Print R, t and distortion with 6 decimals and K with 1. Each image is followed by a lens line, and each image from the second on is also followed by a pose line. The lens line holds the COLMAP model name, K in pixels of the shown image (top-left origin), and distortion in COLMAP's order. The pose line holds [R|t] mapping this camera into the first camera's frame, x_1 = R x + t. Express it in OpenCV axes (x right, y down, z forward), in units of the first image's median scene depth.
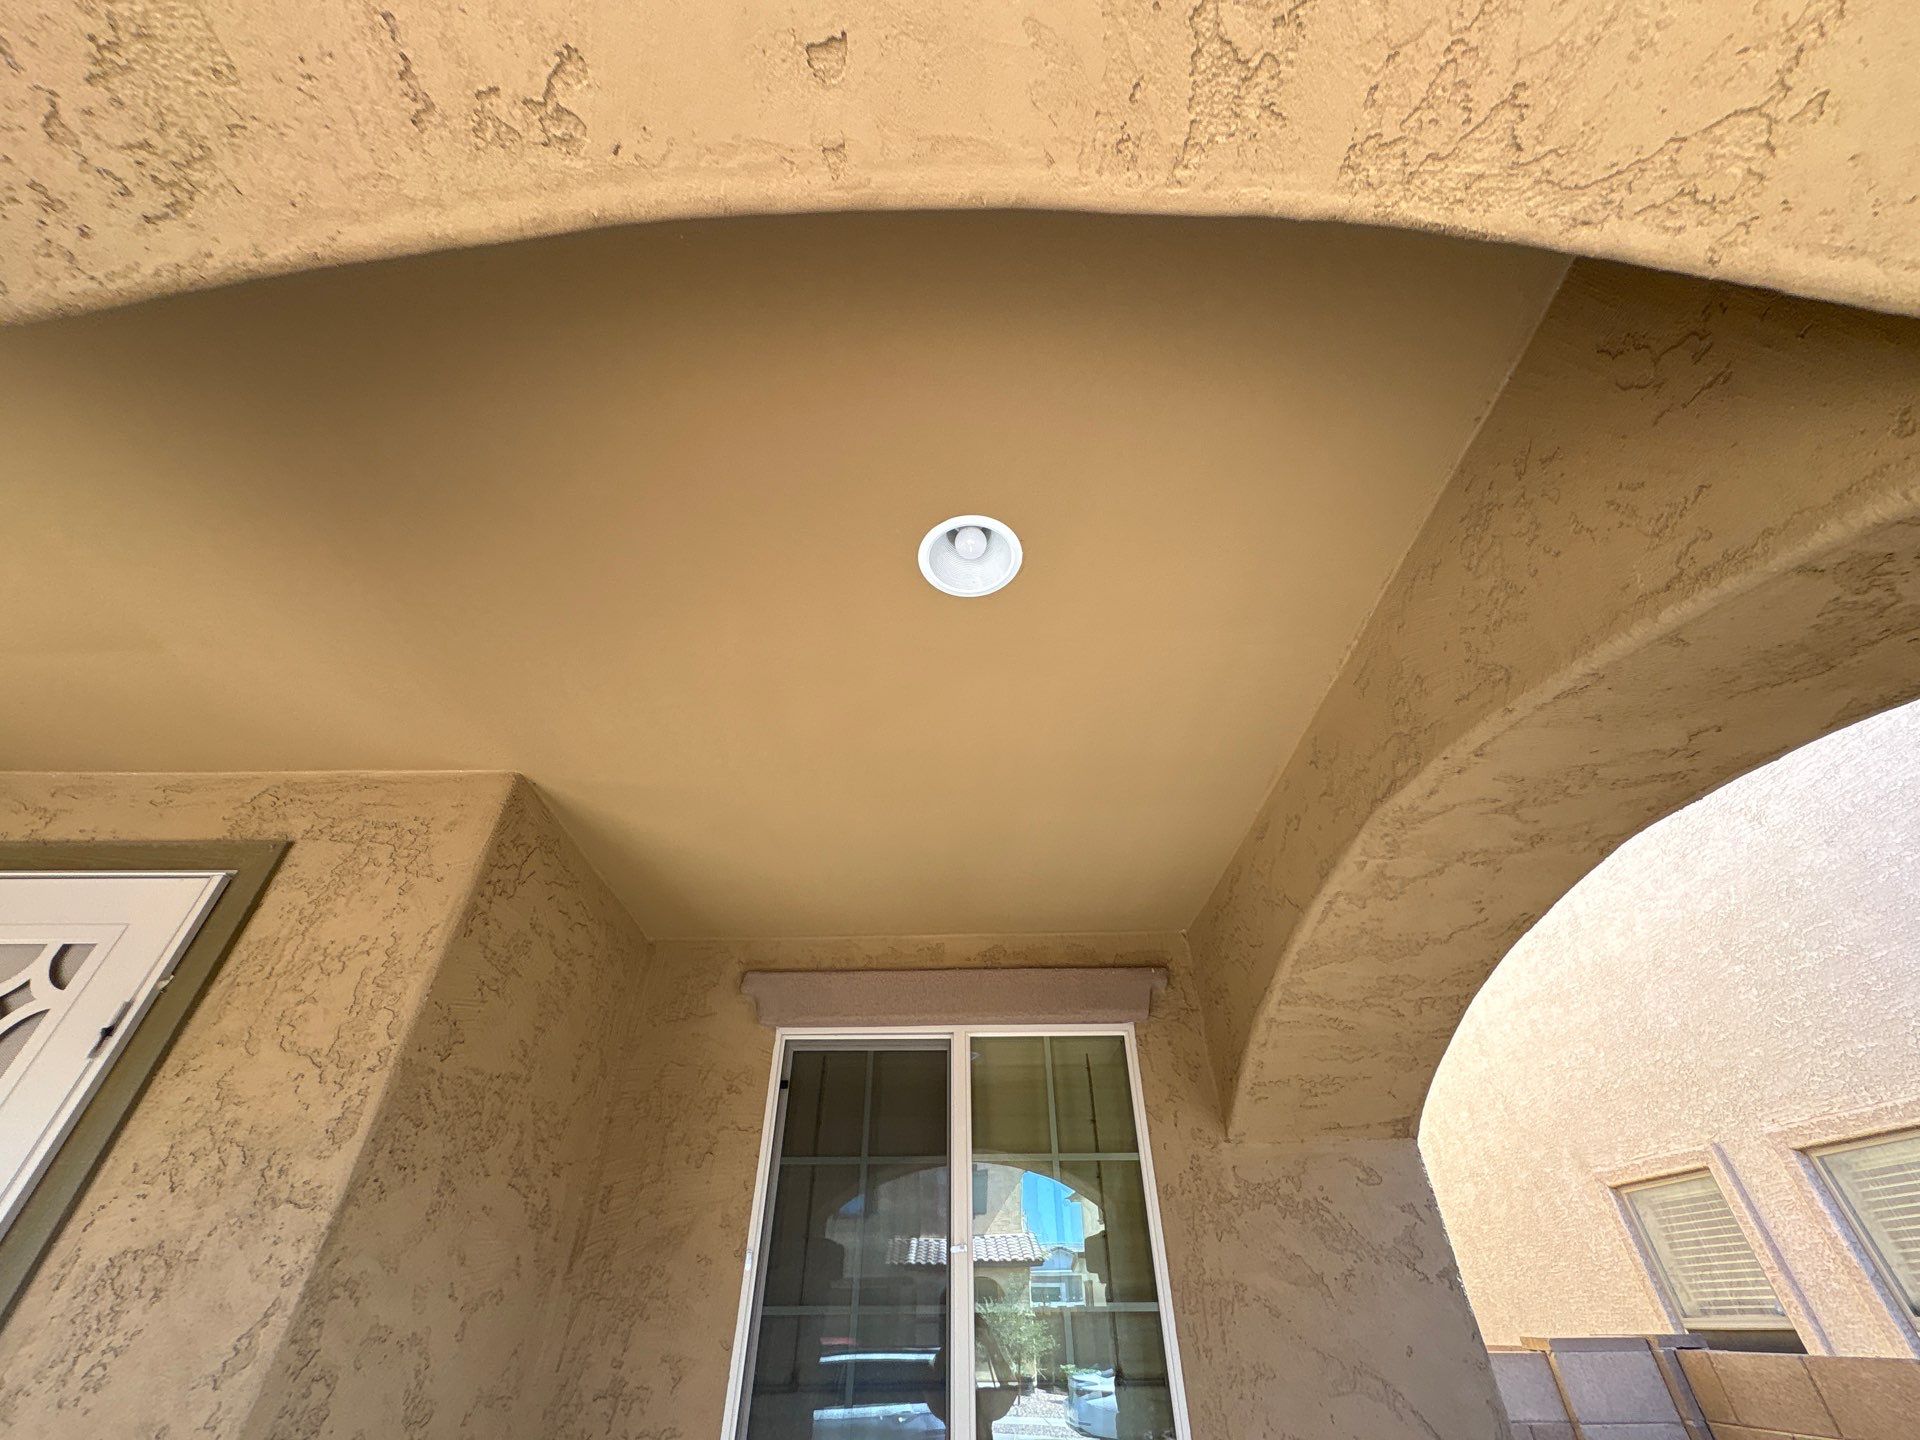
lens RADIAL K [[770.4, 0, 960.0], [0, 770.4, 720.0], [0, 0, 1]] dist [0.000416, 0.000205]
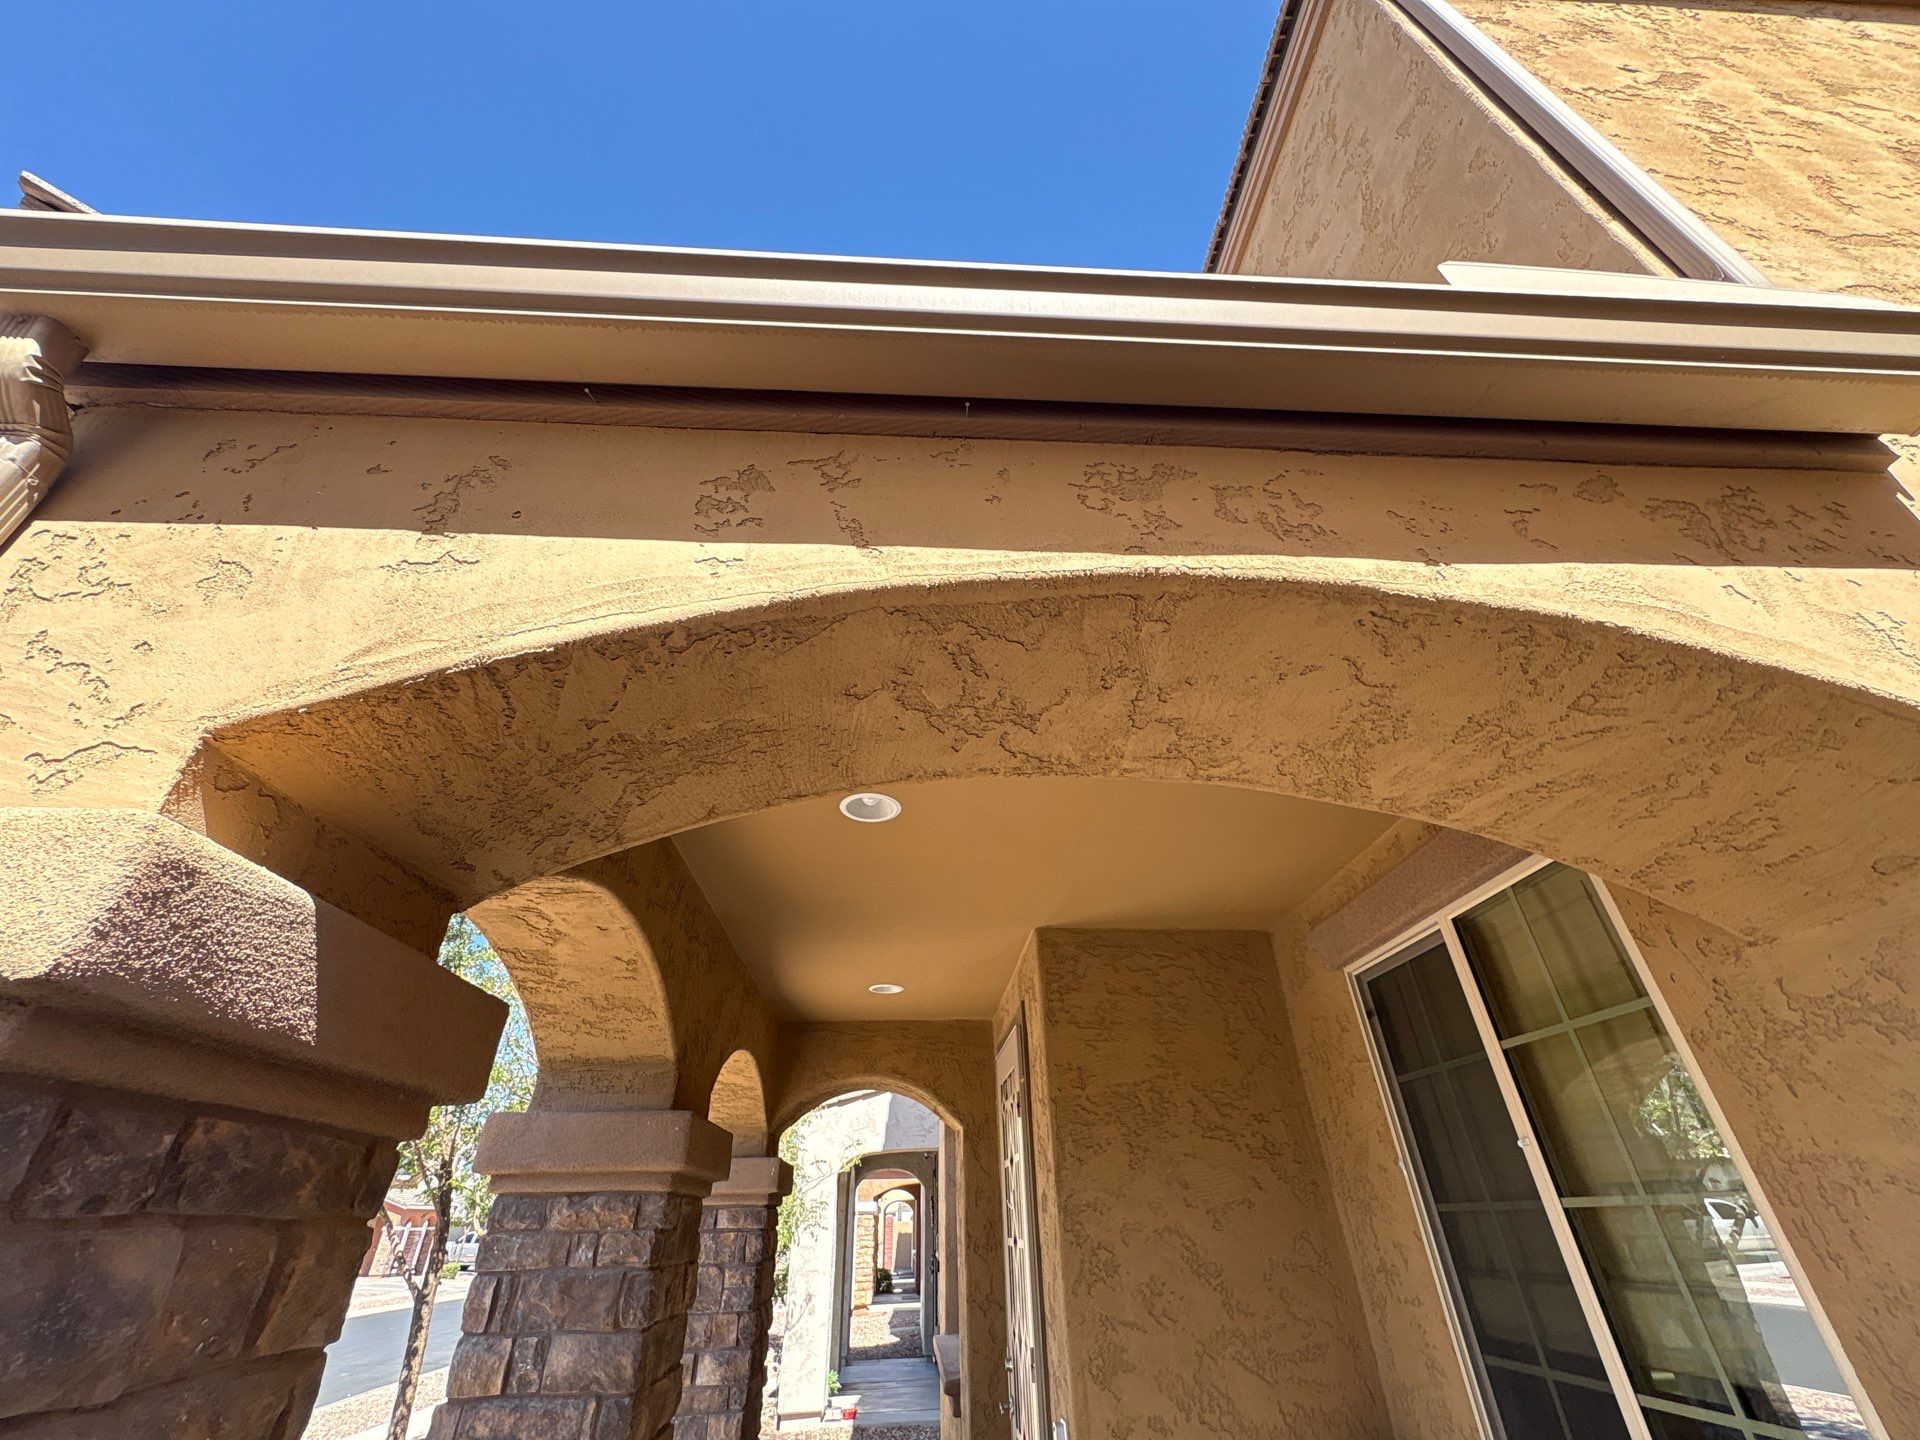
lens RADIAL K [[770.4, 0, 960.0], [0, 770.4, 720.0], [0, 0, 1]] dist [0.000416, 0.000205]
pose [[0.058092, -0.542066, -0.838326, 1.189651], [0.627664, 0.672839, -0.391568, 0.341623], [0.776314, -0.503440, 0.379321, 0.458511]]
